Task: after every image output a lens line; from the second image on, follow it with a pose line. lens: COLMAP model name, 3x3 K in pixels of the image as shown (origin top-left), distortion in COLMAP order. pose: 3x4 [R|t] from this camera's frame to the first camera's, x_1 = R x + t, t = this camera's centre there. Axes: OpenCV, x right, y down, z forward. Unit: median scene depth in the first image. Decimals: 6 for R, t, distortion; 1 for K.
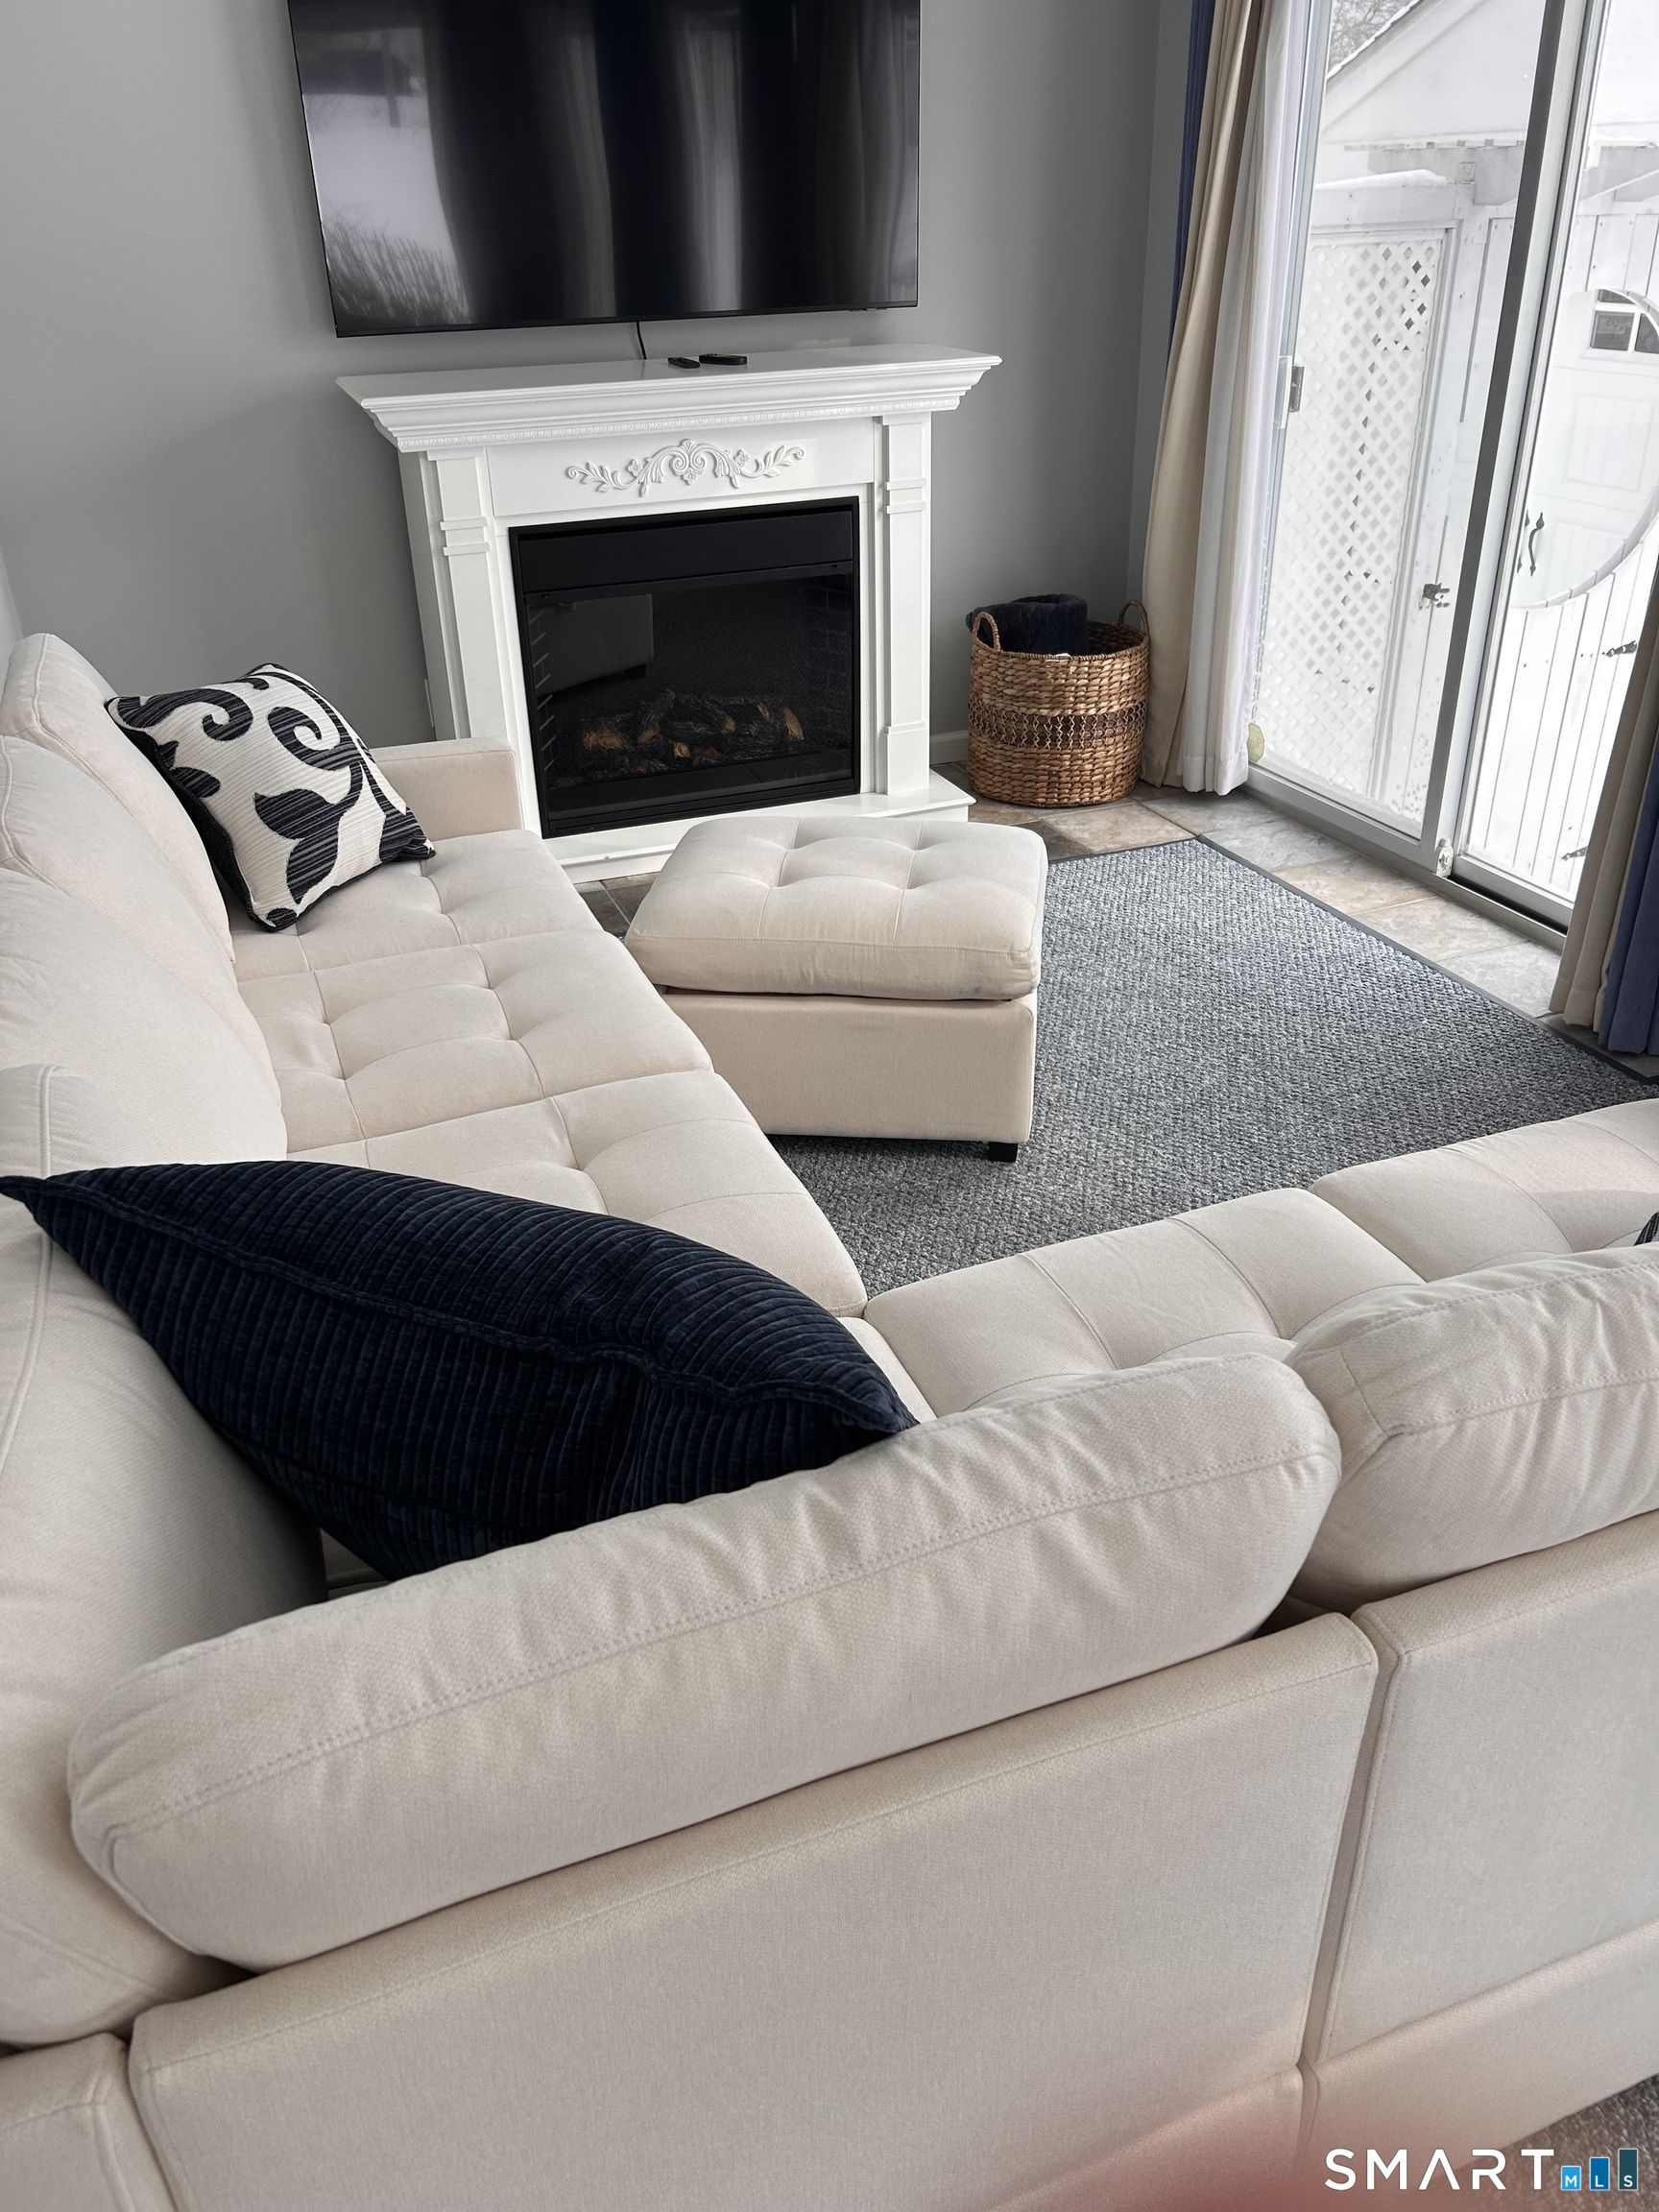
lens RADIAL K [[1671.1, 0, 812.9], [0, 1671.1, 1122.6], [0, 0, 1]] dist [0.046349, -0.054374]
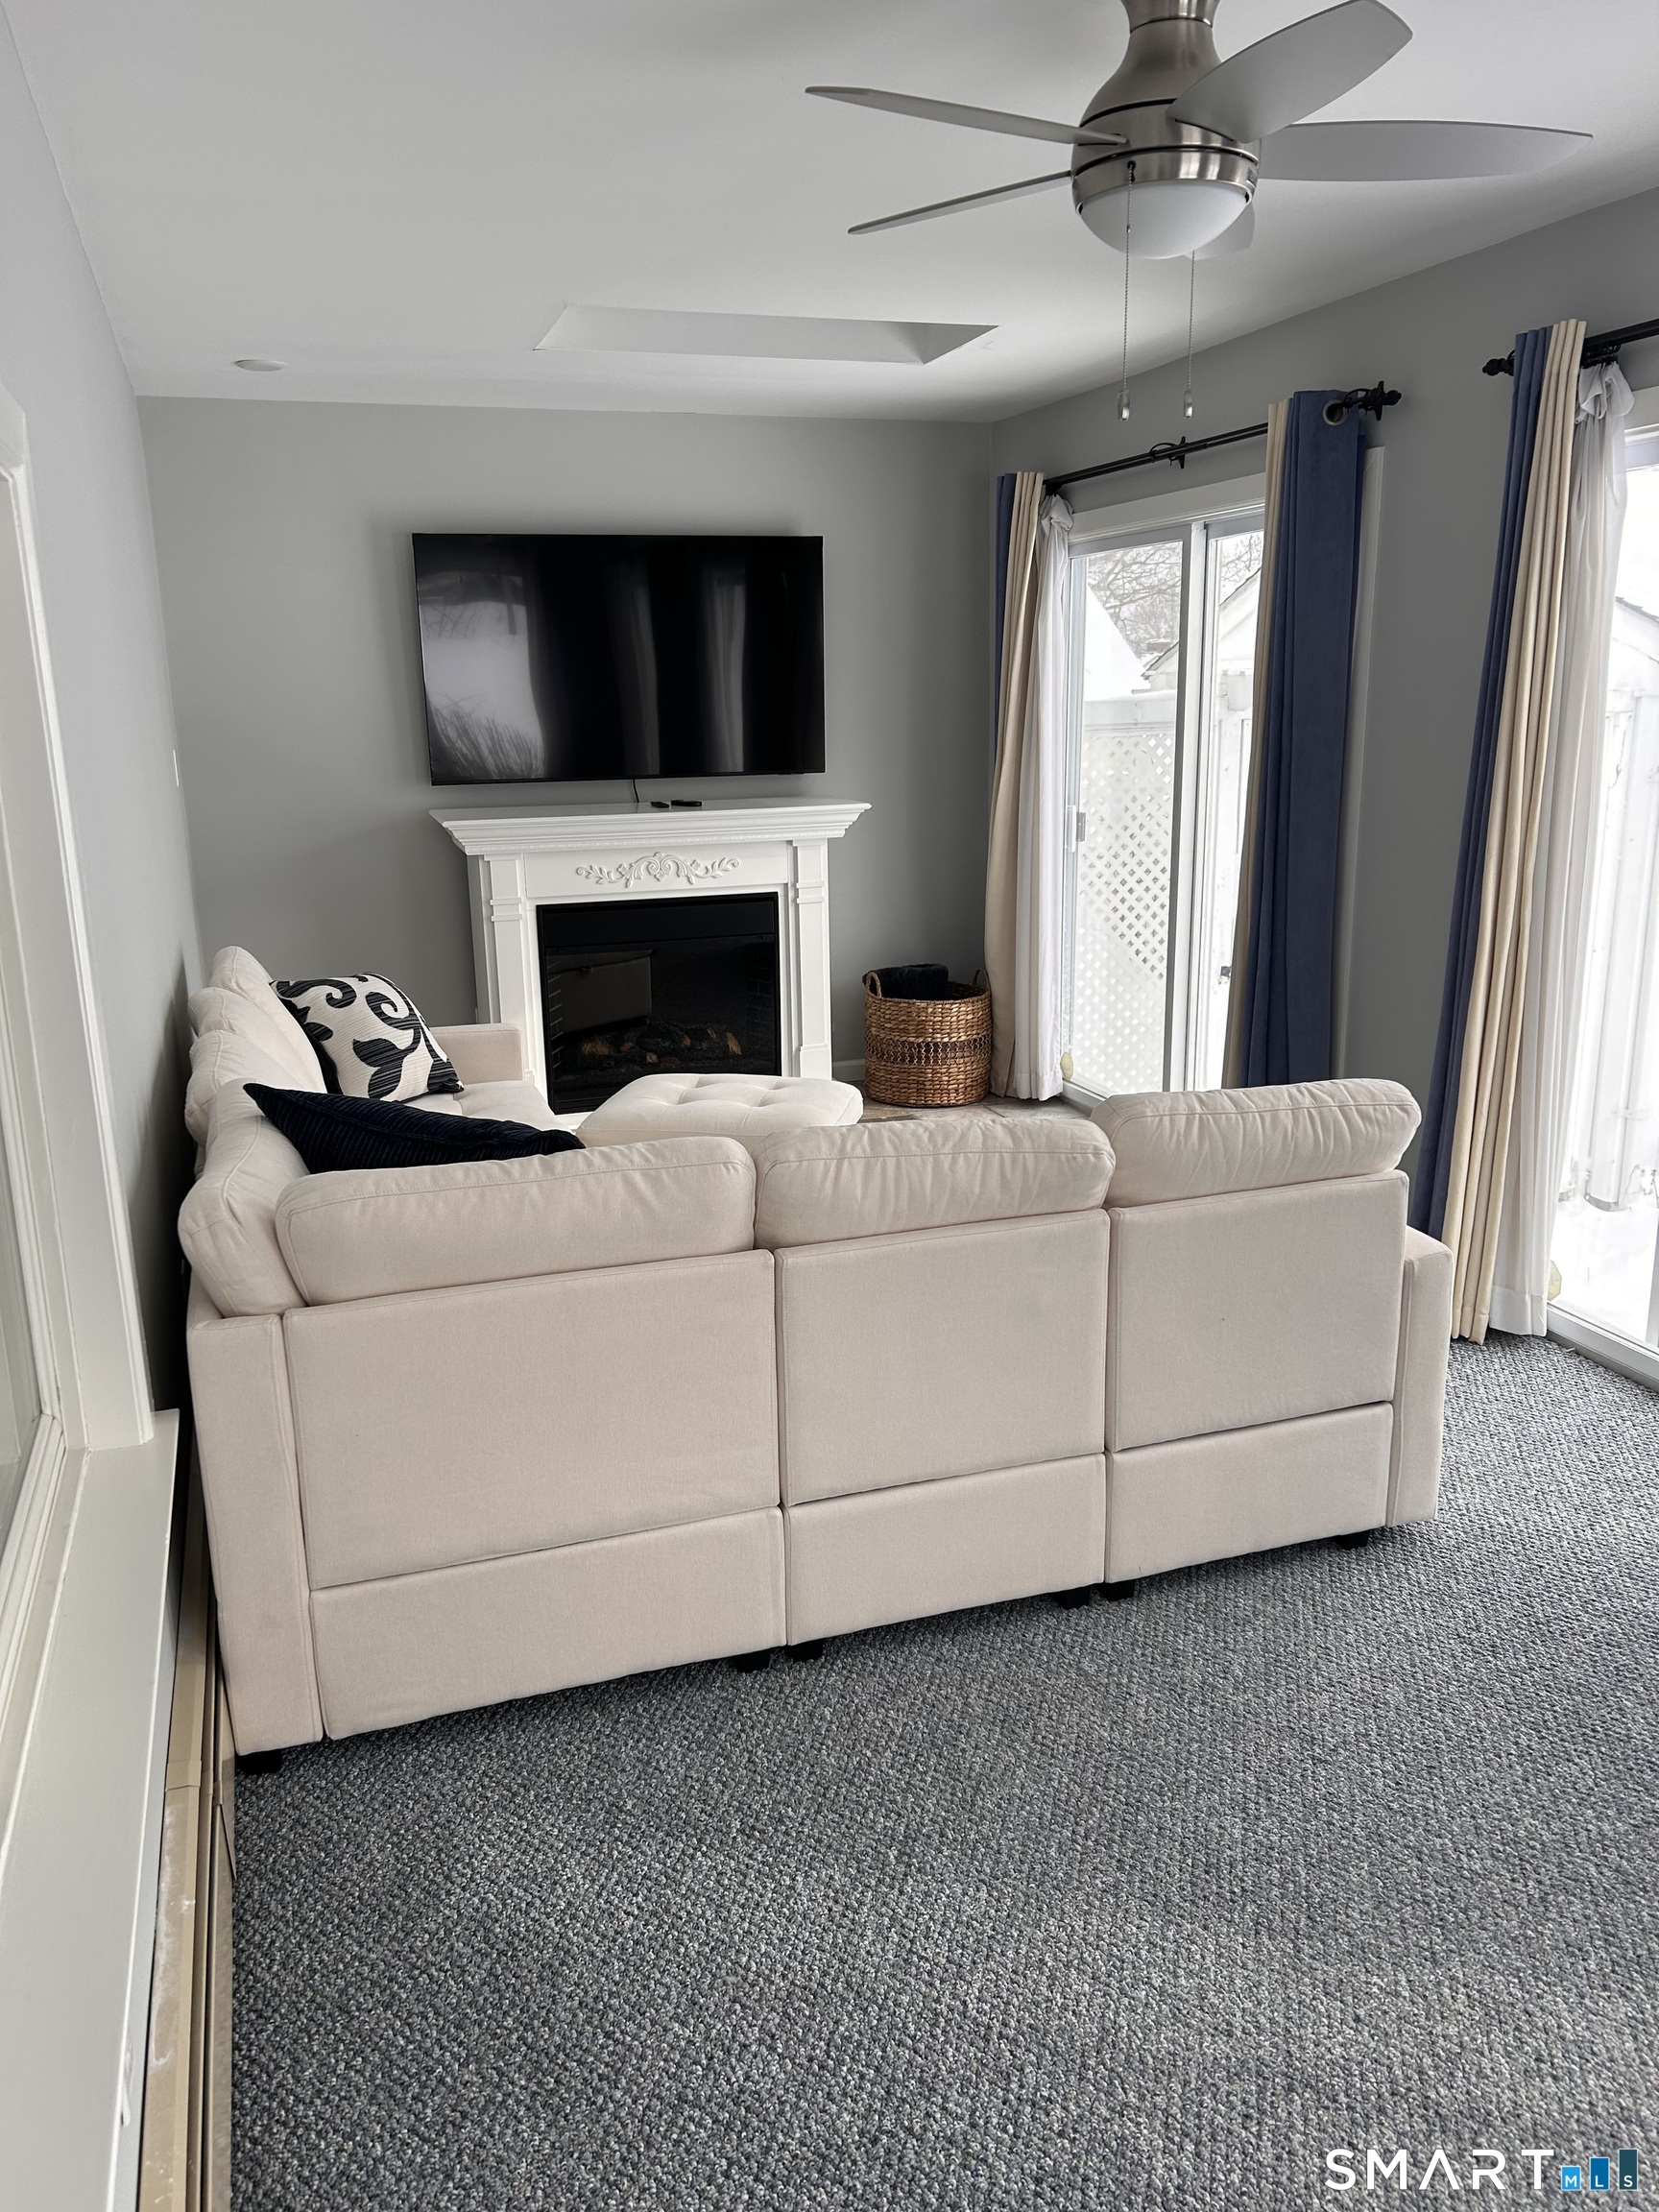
lens RADIAL K [[1671.1, 0, 826.0], [0, 1671.1, 1178.4], [0, 0, 1]] dist [0.046349, -0.054374]
pose [[0.999226, 0.020874, -0.033344, 0.135212], [-0.027553, 0.976340, -0.214478, 0.201029], [0.028078, 0.215230, 0.976160, -0.404076]]
